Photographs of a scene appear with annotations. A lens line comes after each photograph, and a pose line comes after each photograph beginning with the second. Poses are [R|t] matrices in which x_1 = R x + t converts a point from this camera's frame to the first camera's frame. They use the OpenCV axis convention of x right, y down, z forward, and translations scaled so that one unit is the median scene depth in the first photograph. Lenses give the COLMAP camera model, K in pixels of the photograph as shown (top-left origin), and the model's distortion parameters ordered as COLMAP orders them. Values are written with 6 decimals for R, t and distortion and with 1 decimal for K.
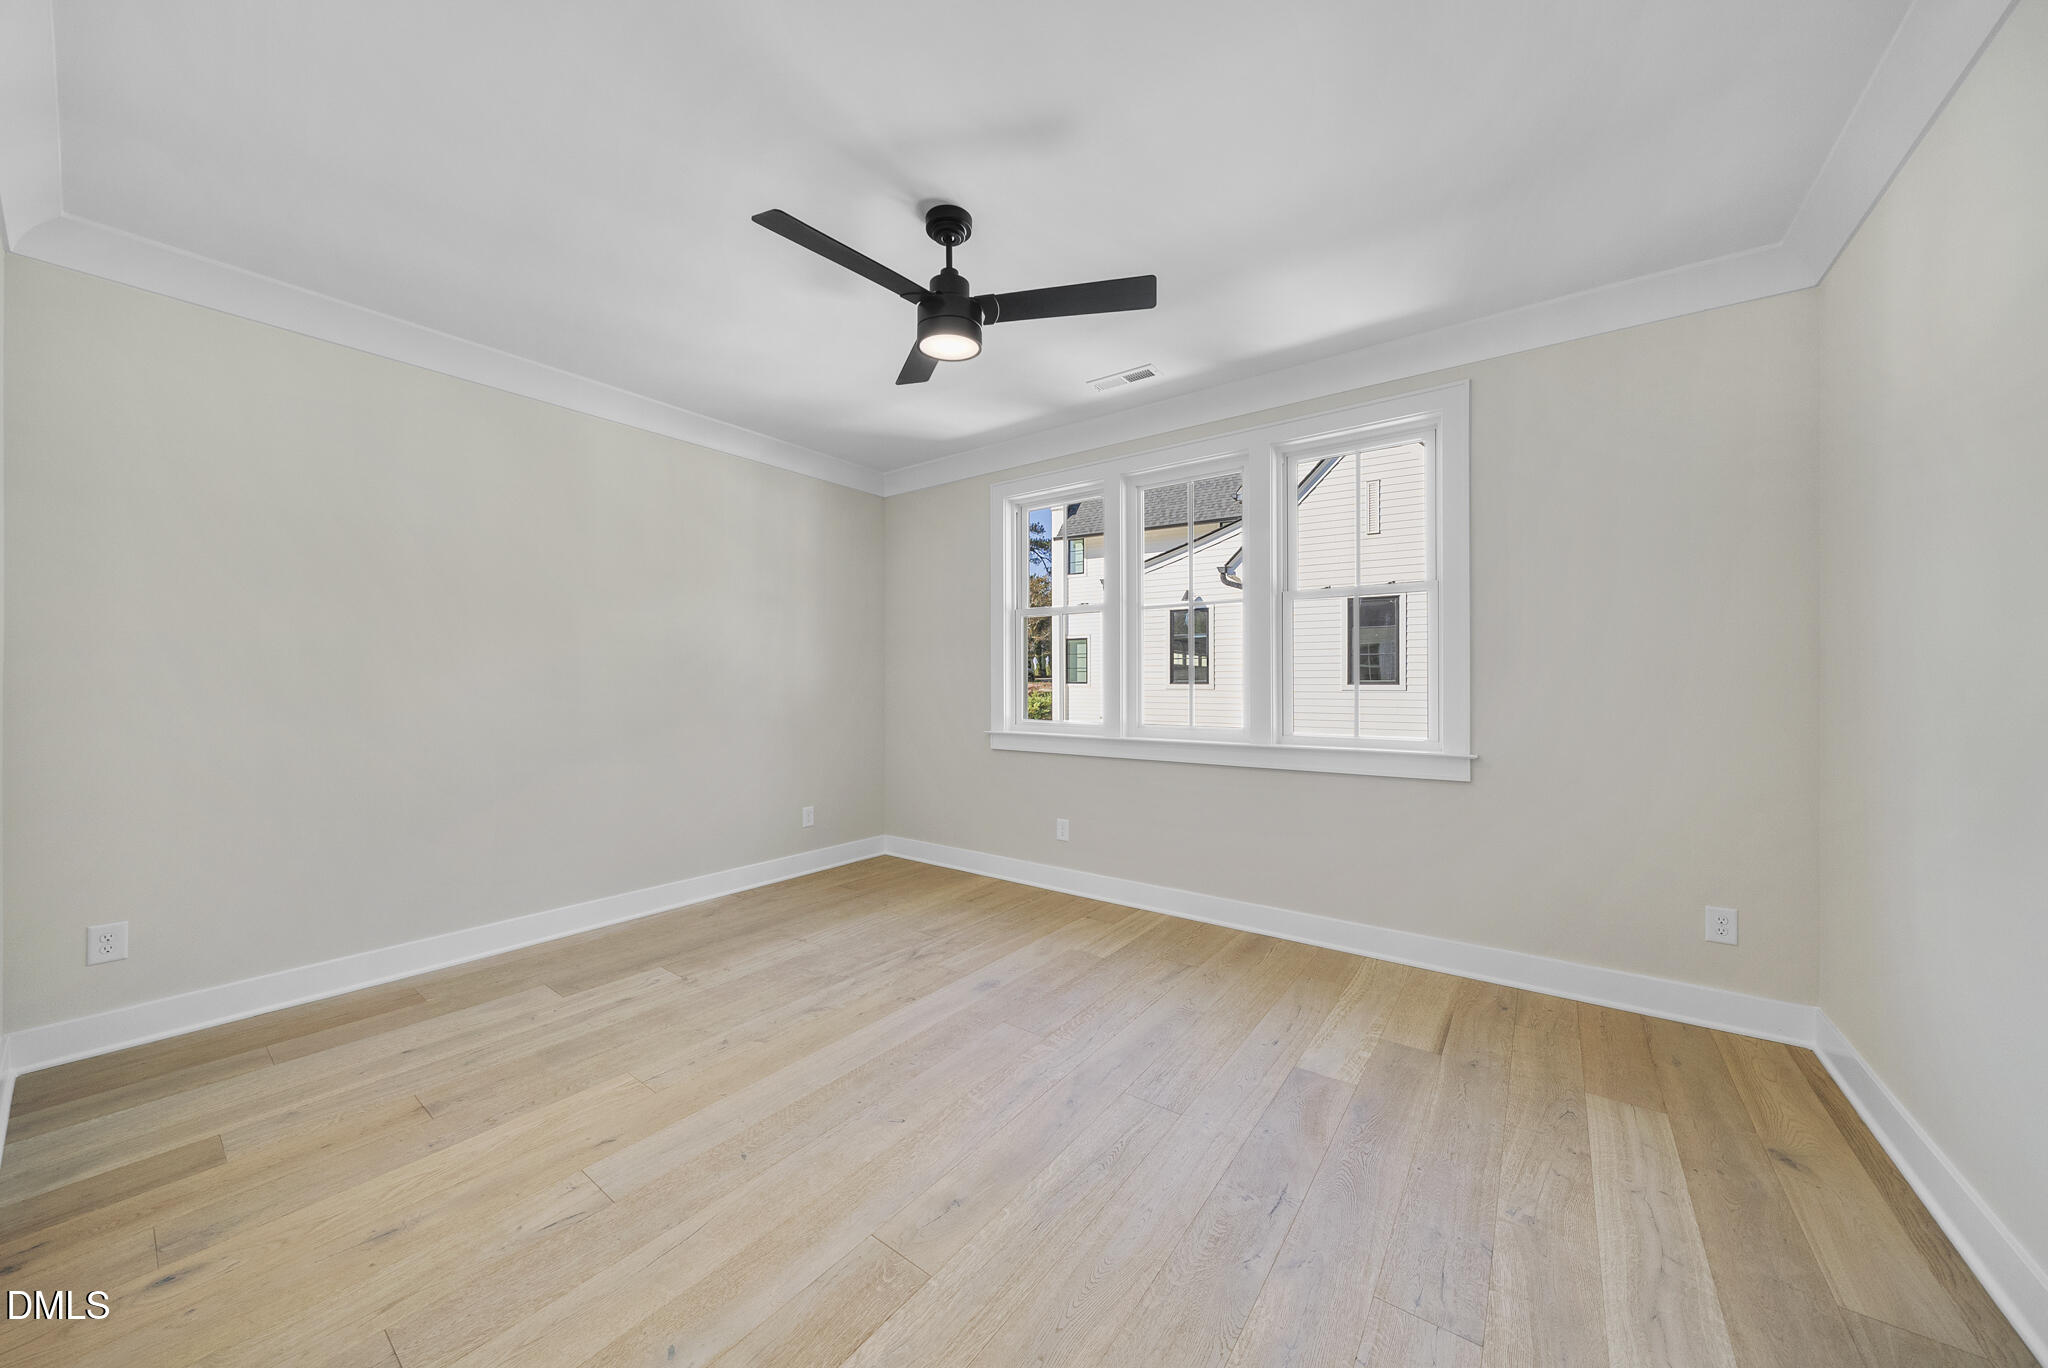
lens RADIAL K [[709.2, 0, 1021.5], [0, 709.2, 690.1], [0, 0, 1]] dist [-0.006792, 0.000239]
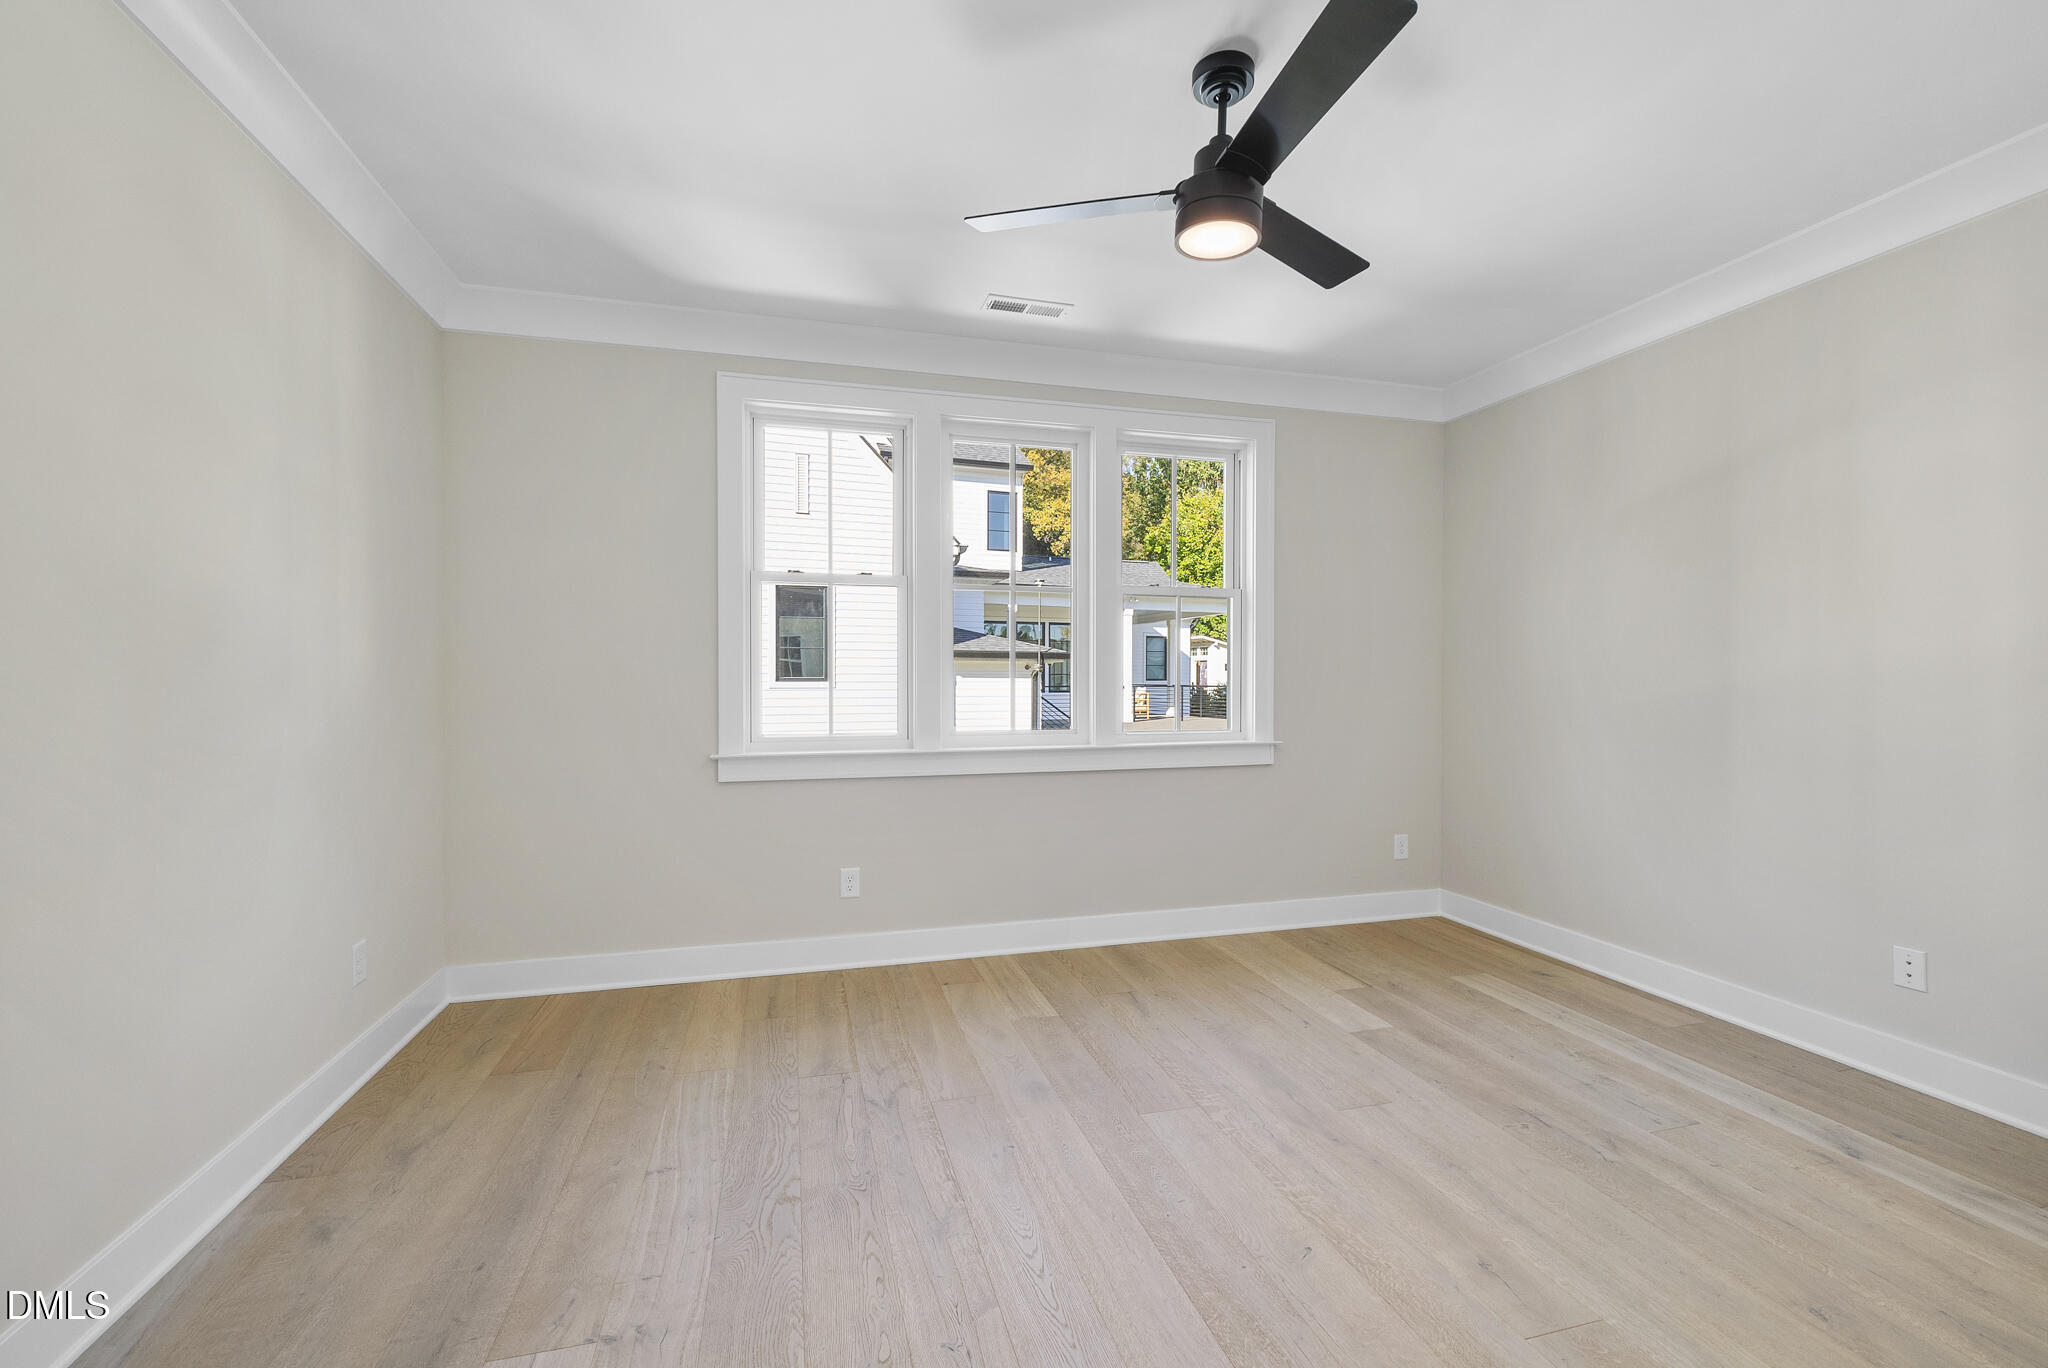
lens RADIAL K [[851.9, 0, 1016.9], [0, 851.9, 699.3], [0, 0, 1]] dist [-0.005629, -0.000001]
pose [[0.613984, -0.019284, 0.789083, -0.663782], [0.008854, 0.999807, 0.017544, -0.006516], [-0.789269, -0.003786, 0.614036, 0.418410]]
